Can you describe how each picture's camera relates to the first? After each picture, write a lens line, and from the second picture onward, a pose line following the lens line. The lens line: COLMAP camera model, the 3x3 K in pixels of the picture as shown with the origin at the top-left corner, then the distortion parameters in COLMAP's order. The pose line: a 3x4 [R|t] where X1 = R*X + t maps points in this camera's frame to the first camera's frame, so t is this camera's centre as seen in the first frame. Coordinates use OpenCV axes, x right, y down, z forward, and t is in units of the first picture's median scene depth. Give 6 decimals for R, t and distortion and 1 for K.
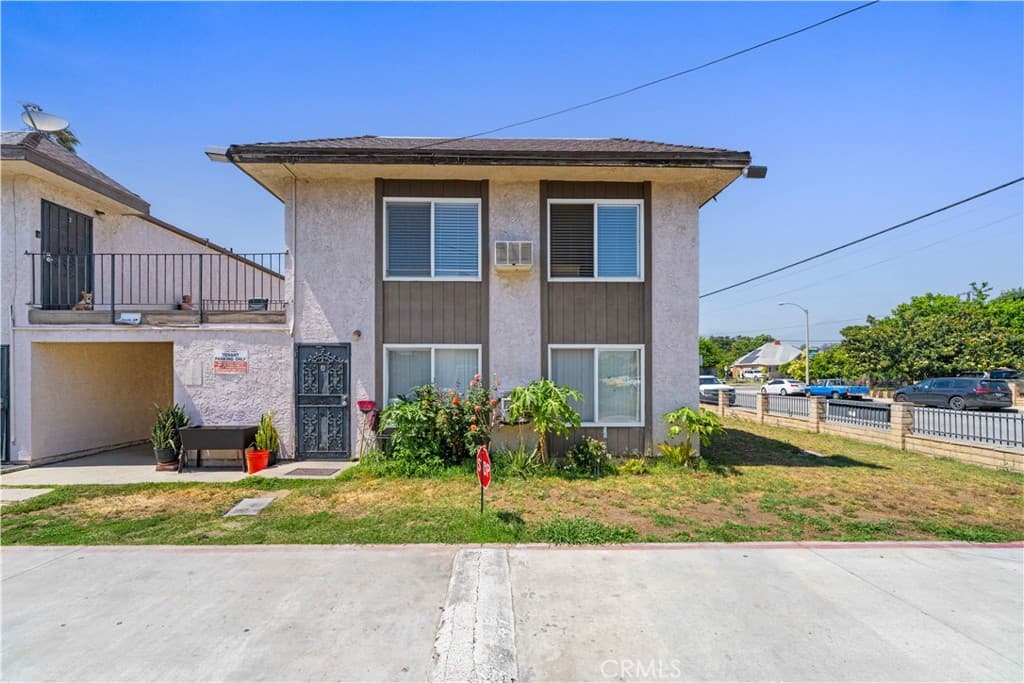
lens RADIAL K [[459.1, 0, 507.1], [0, 459.1, 373.6], [0, 0, 1]] dist [0.000135, -0.000180]
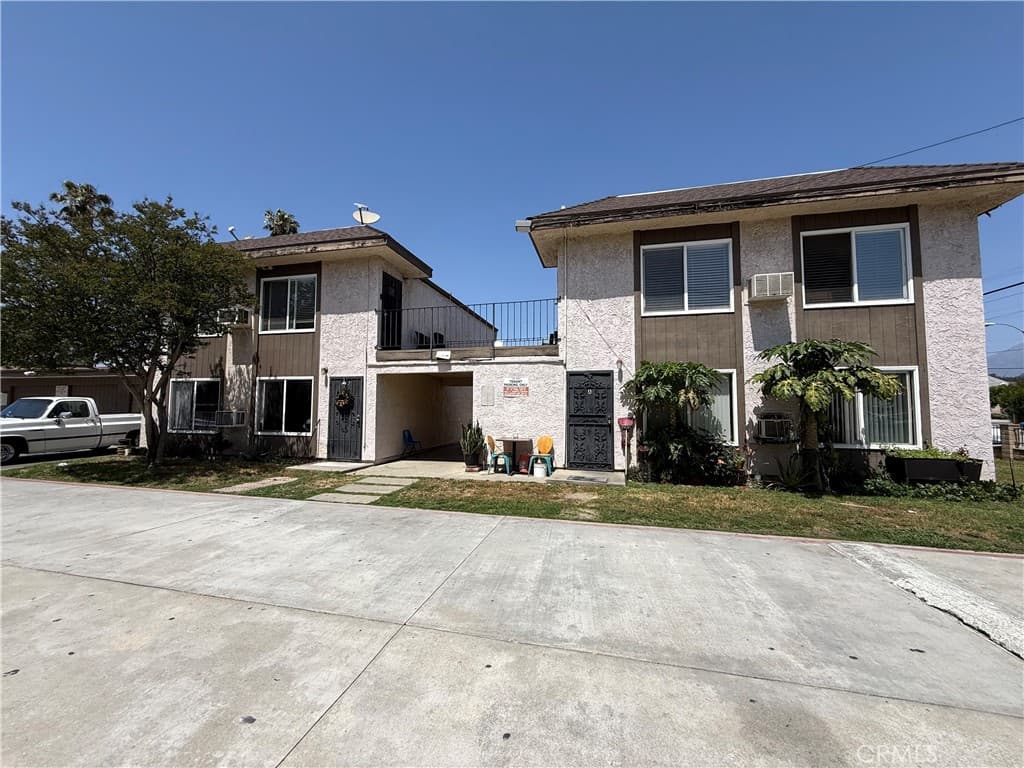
lens RADIAL K [[387.4, 0, 514.4], [0, 387.4, 382.2], [0, 0, 1]] dist [0.004484, -0.000811]
pose [[0.969856, -0.013117, -0.243327, -0.343462], [0.002749, 0.999076, -0.042898, 0.006289], [0.243664, 0.040936, 0.968995, -0.027571]]
